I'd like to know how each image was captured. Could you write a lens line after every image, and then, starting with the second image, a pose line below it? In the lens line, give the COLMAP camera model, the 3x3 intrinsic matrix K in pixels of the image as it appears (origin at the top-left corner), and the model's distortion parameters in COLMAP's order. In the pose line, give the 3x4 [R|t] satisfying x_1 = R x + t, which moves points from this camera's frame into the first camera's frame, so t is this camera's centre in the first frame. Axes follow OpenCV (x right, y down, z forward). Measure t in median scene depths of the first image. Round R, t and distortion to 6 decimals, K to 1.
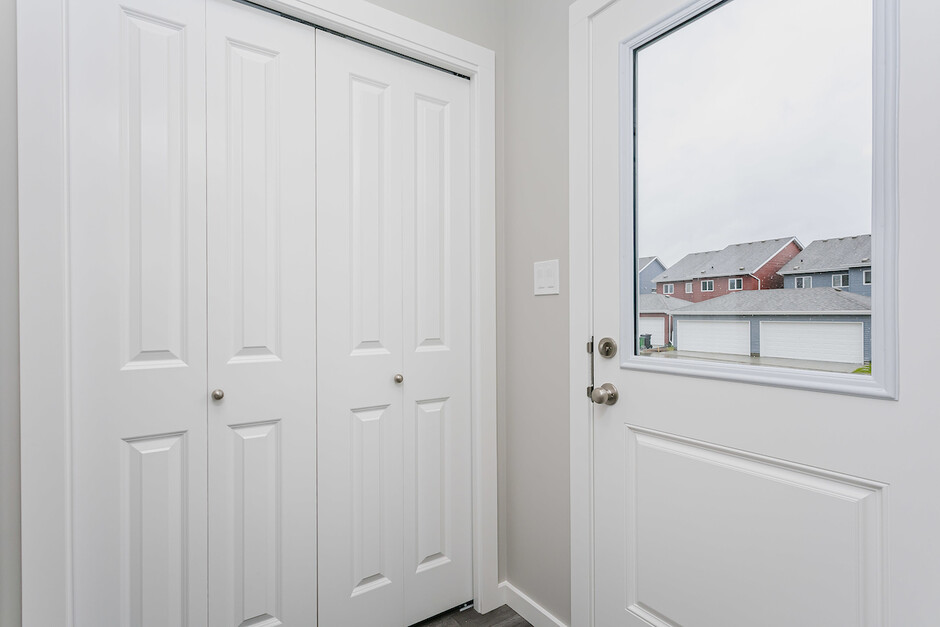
lens RADIAL K [[454.9, 0, 467.4], [0, 454.9, 314.1], [0, 0, 1]] dist [0.000864, -0.000086]
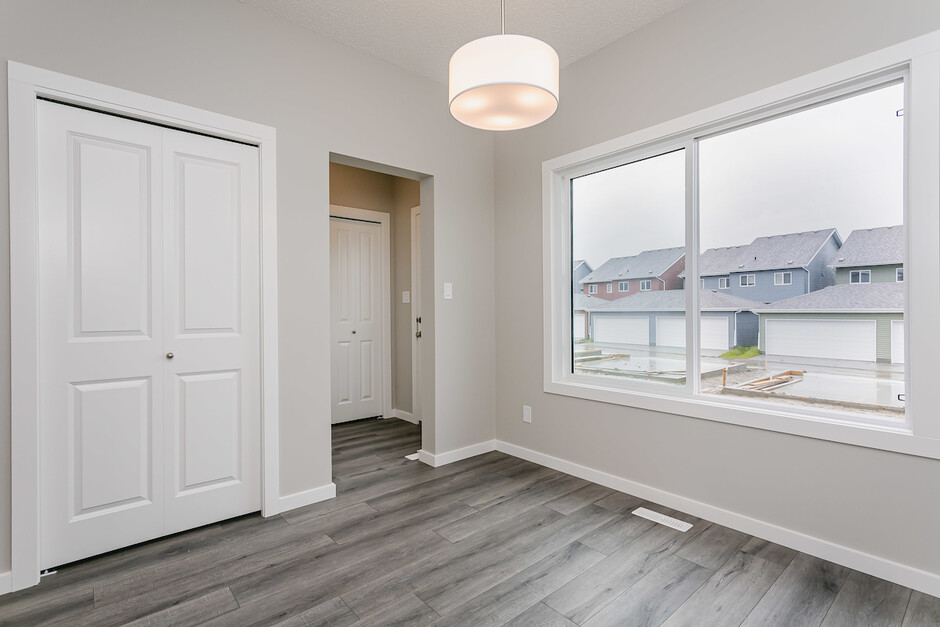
lens RADIAL K [[454.9, 0, 473.2], [0, 454.9, 312.5], [0, 0, 1]] dist [0.000864, -0.000086]
pose [[0.993463, -0.002358, 0.114133, 0.015895], [0.002160, 0.999996, 0.001854, 0.000719], [-0.114137, -0.001596, 0.993464, -0.115562]]
